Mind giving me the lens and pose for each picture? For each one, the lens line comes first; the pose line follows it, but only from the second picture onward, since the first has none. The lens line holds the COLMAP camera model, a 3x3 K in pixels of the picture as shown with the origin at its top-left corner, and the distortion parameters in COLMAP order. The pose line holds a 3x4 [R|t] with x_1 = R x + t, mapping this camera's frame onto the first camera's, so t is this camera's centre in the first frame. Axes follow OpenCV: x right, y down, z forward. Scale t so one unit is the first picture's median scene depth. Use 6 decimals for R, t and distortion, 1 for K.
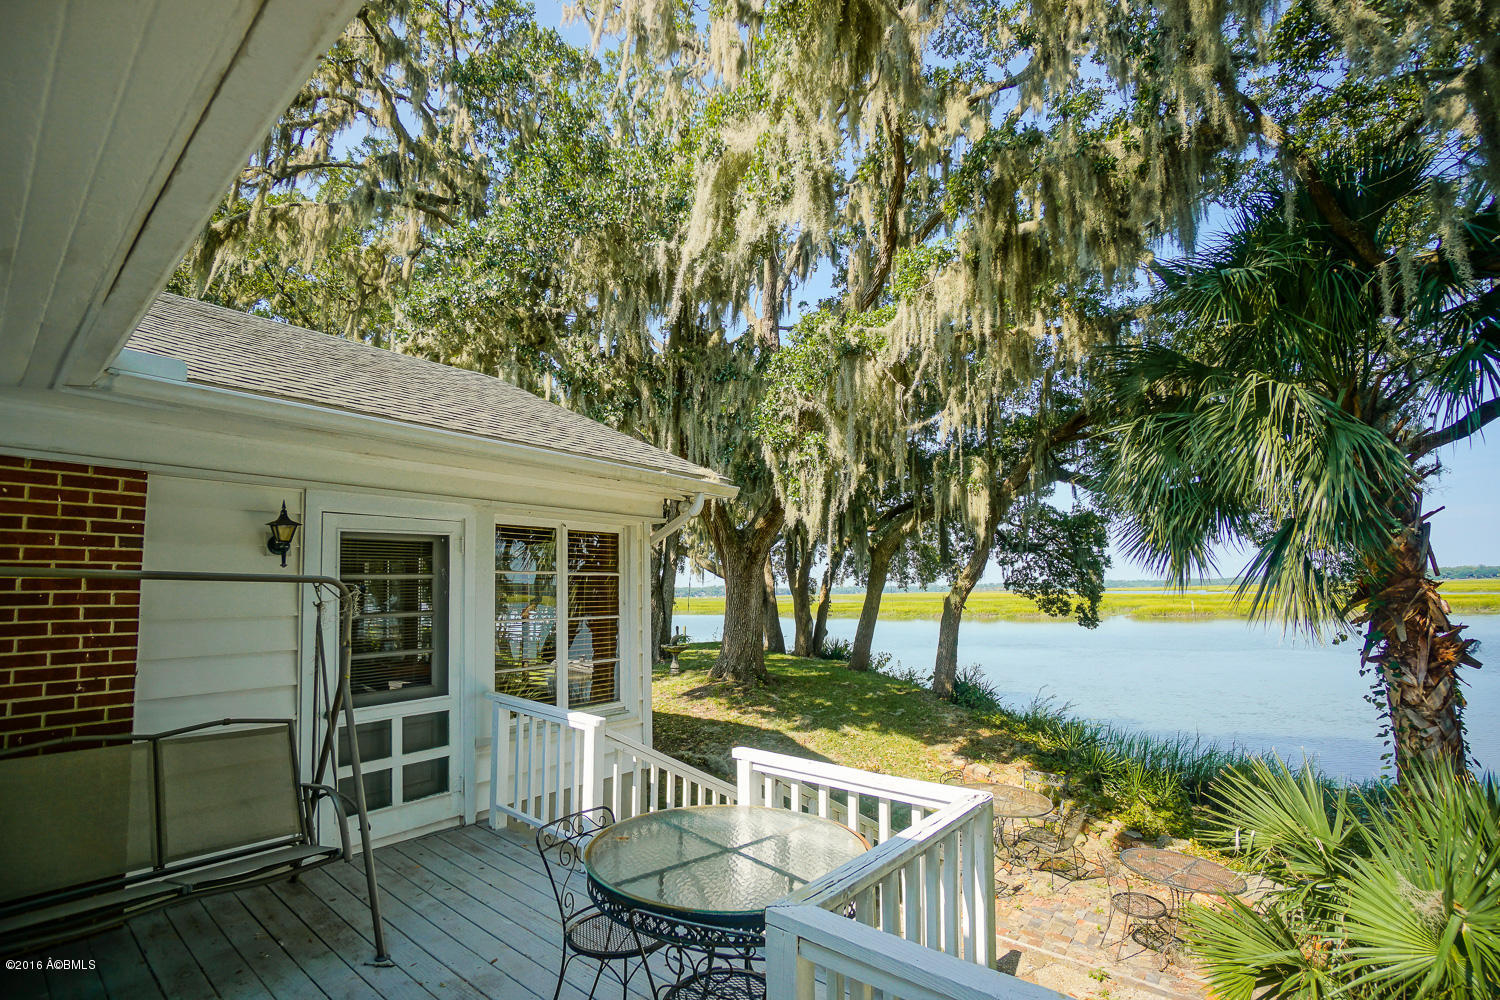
lens RADIAL K [[691.5, 0, 763.0], [0, 691.5, 541.2], [0, 0, 1]] dist [-0.068364, 0.024638]
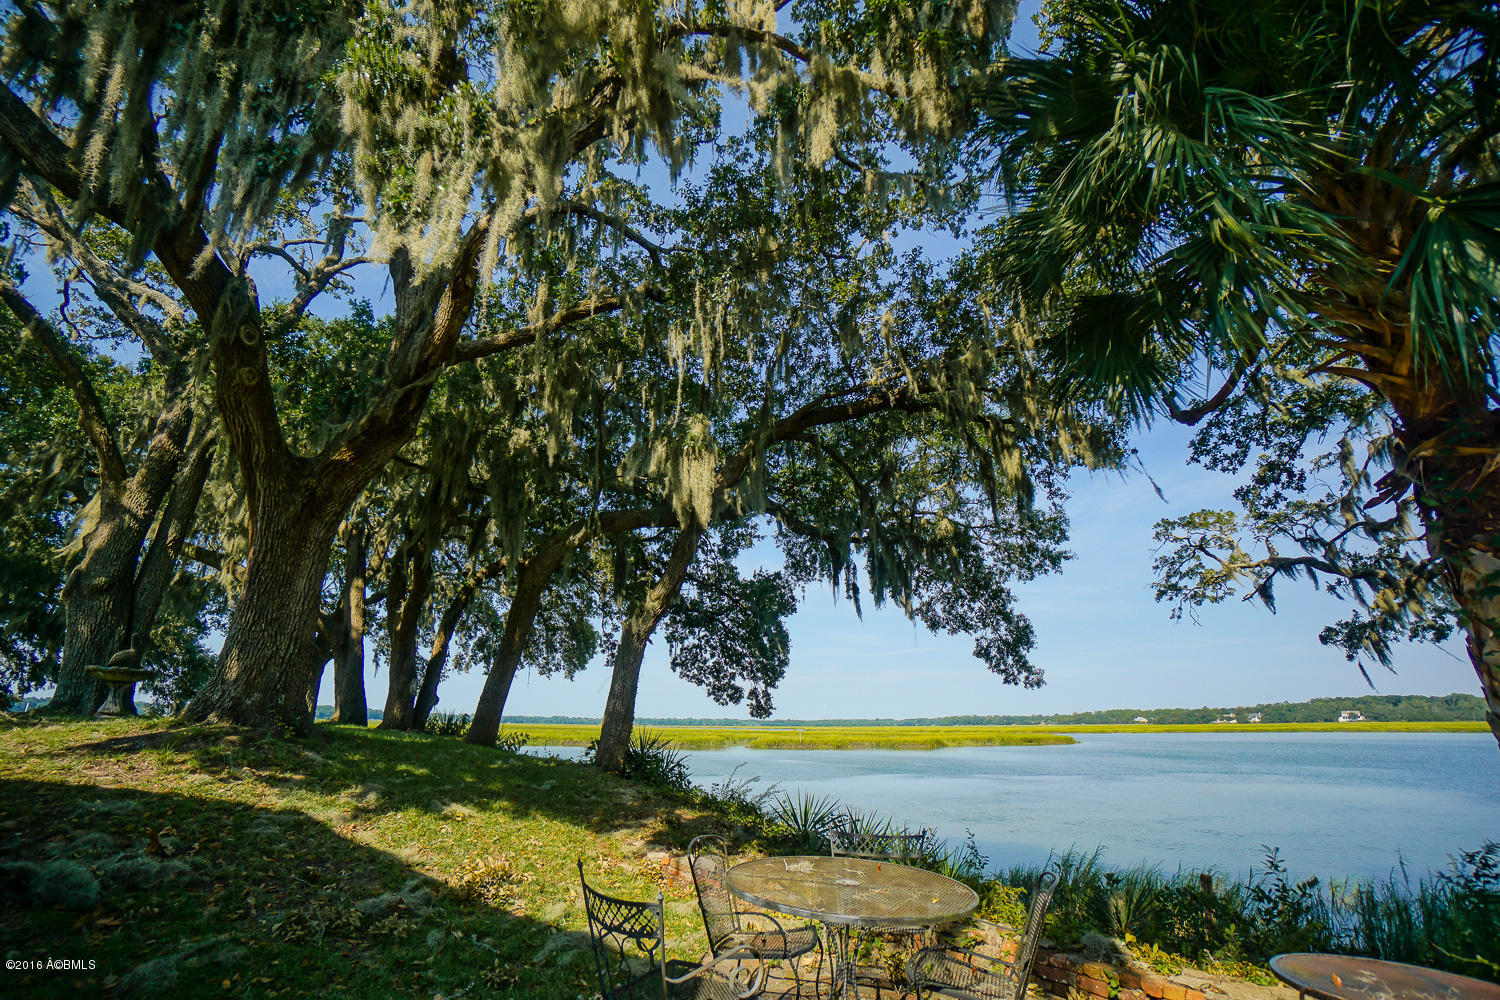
lens RADIAL K [[691.5, 0, 763.0], [0, 691.5, 541.2], [0, 0, 1]] dist [-0.068364, 0.024638]
pose [[0.870145, 0.143380, 0.471477, 0.033474], [-0.054594, 0.978896, -0.196934, 0.094017], [-0.489763, 0.145622, 0.859608, 0.235559]]
